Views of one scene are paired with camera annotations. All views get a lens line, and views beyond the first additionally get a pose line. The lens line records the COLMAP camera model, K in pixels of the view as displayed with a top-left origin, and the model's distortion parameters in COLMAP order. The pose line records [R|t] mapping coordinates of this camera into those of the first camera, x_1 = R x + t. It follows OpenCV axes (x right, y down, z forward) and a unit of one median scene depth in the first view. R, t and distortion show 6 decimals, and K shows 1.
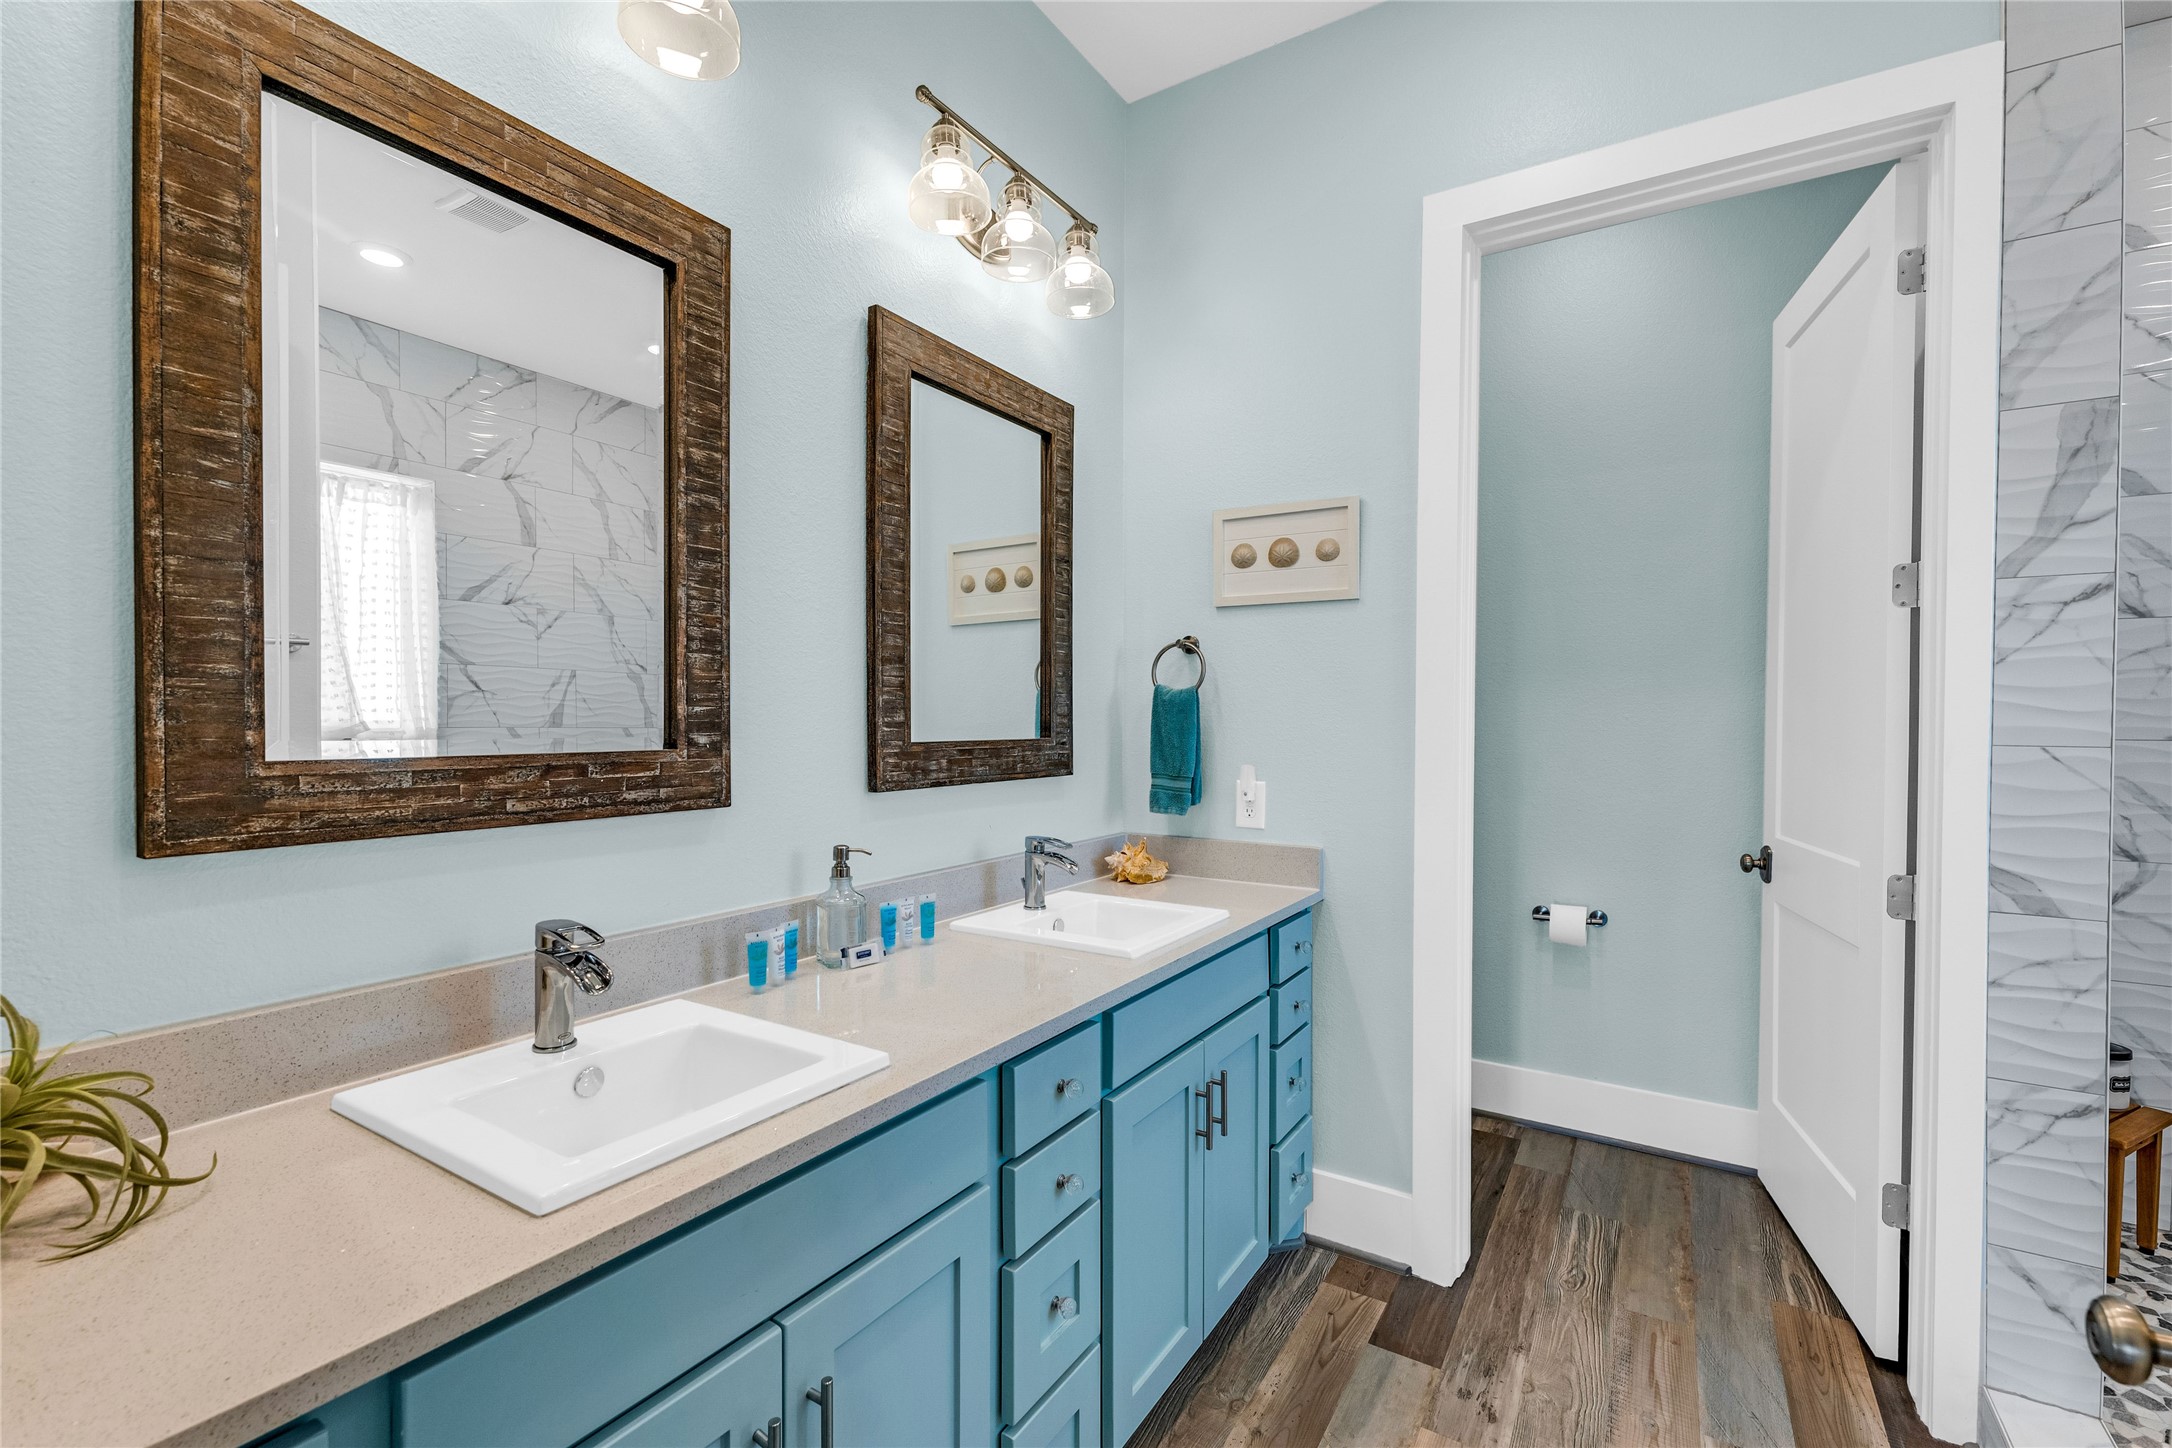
lens RADIAL K [[941.2, 0, 1086.5], [0, 941.2, 721.2], [0, 0, 1]] dist [0.004668, -0.000609]
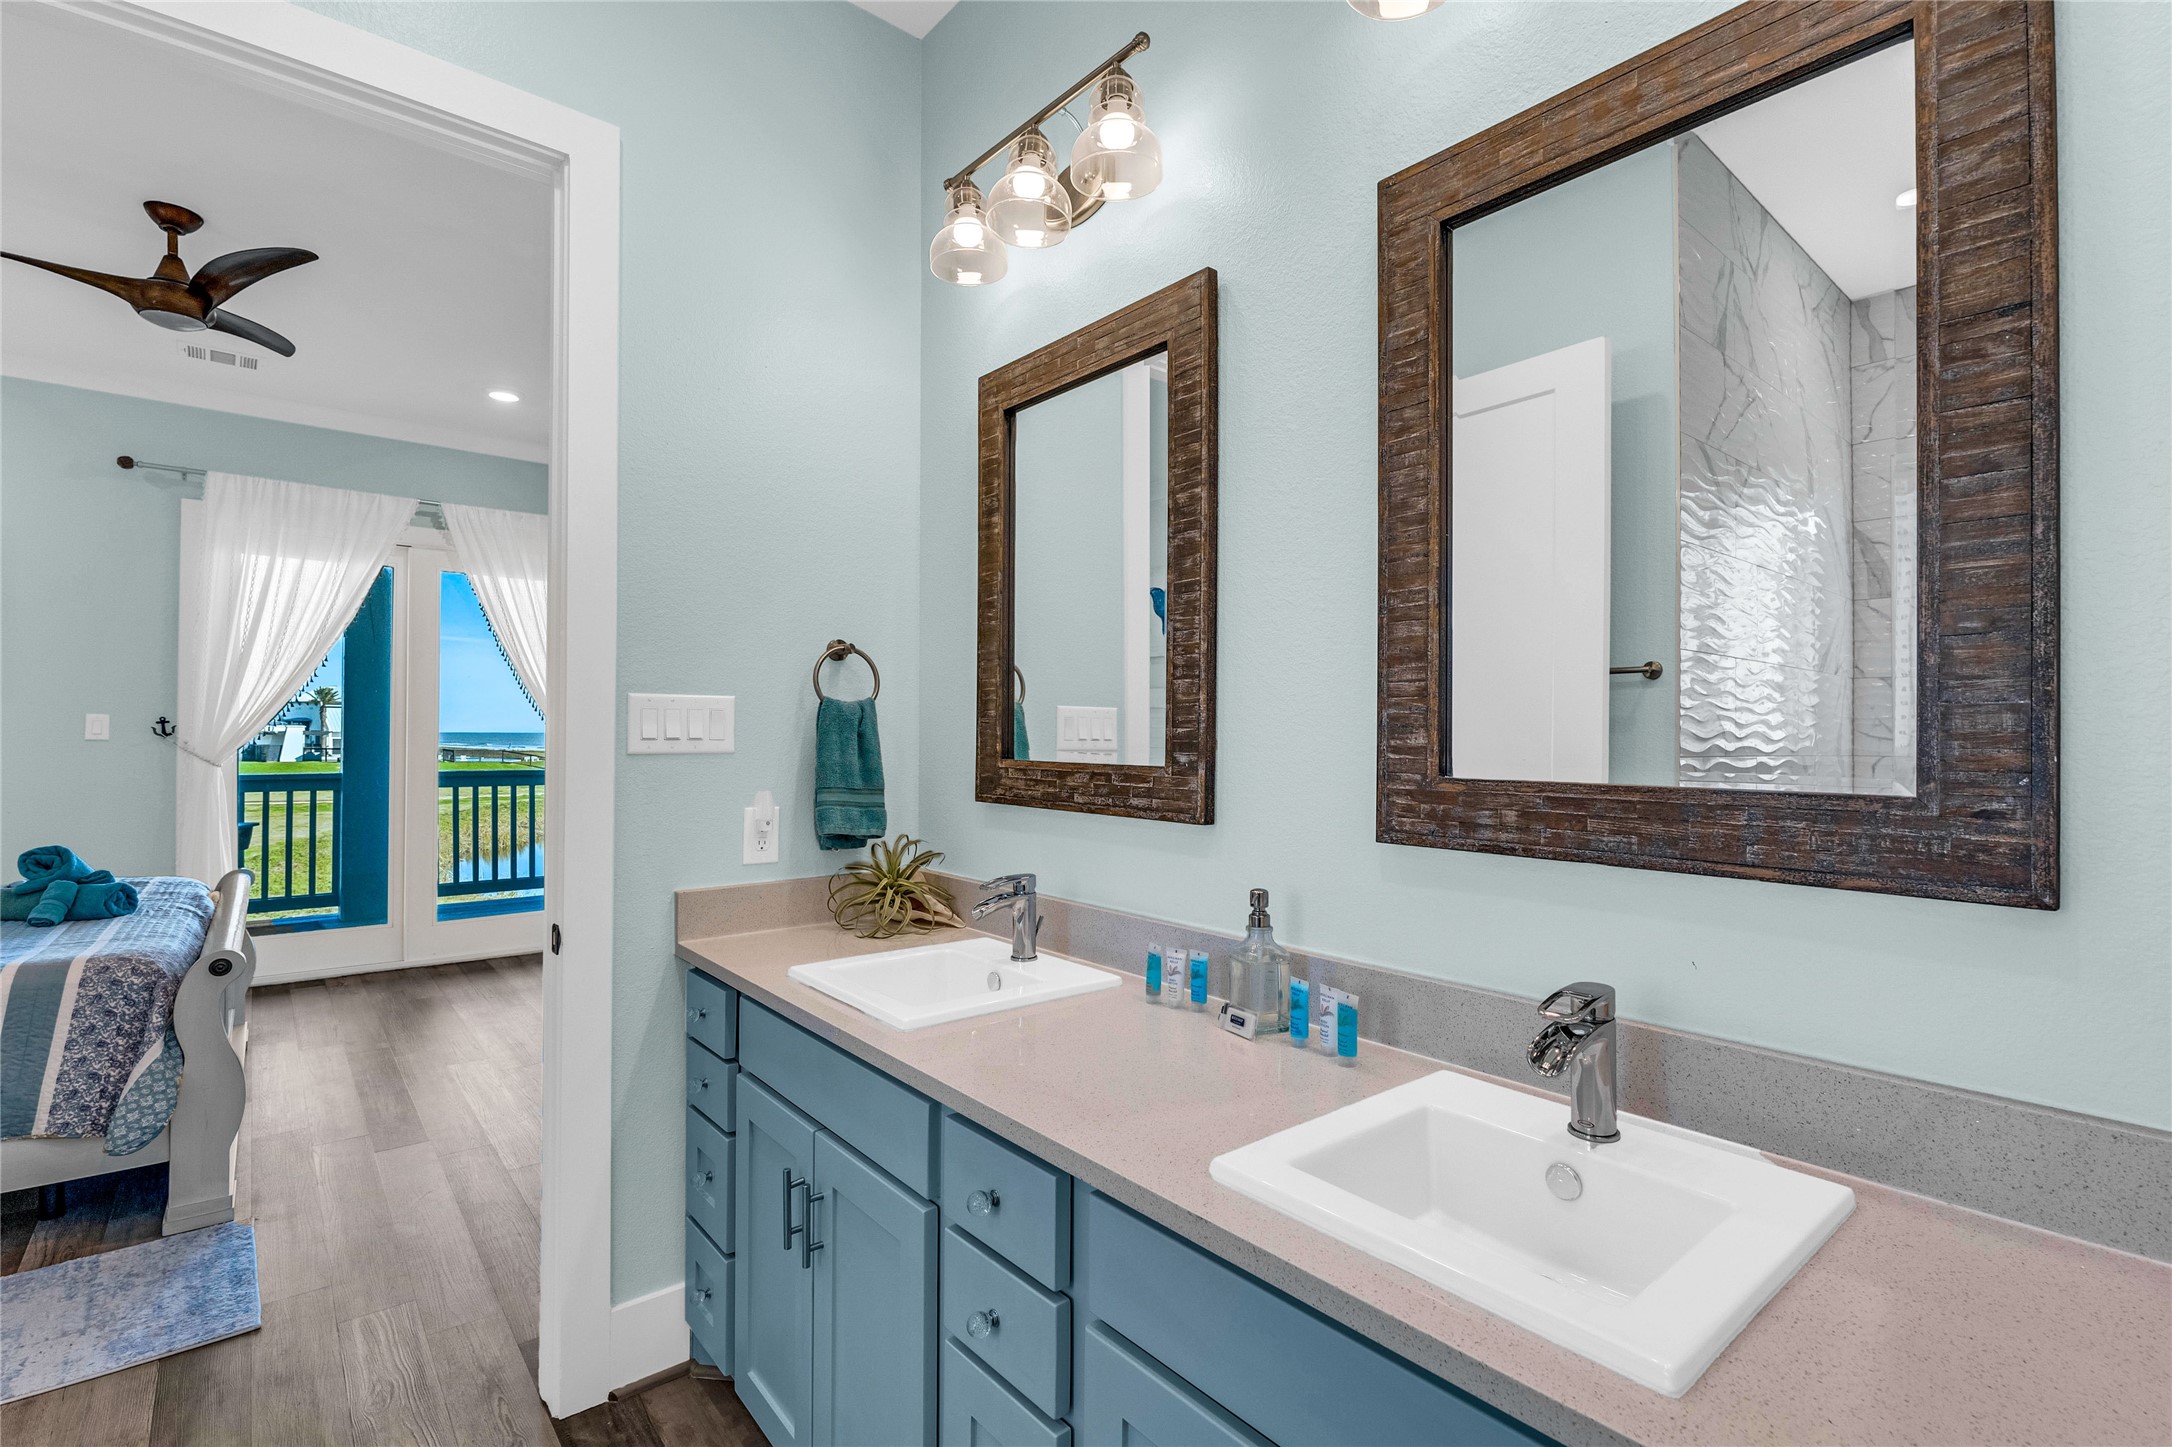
lens RADIAL K [[945.7, 0, 1075.8], [0, 945.7, 730.1], [0, 0, 1]] dist [-0.003907, -0.000267]
pose [[-0.293732, -0.009786, -0.955838, 0.667784], [-0.010943, 0.999916, -0.006875, -0.004554], [0.955825, 0.008441, -0.293814, 1.201586]]
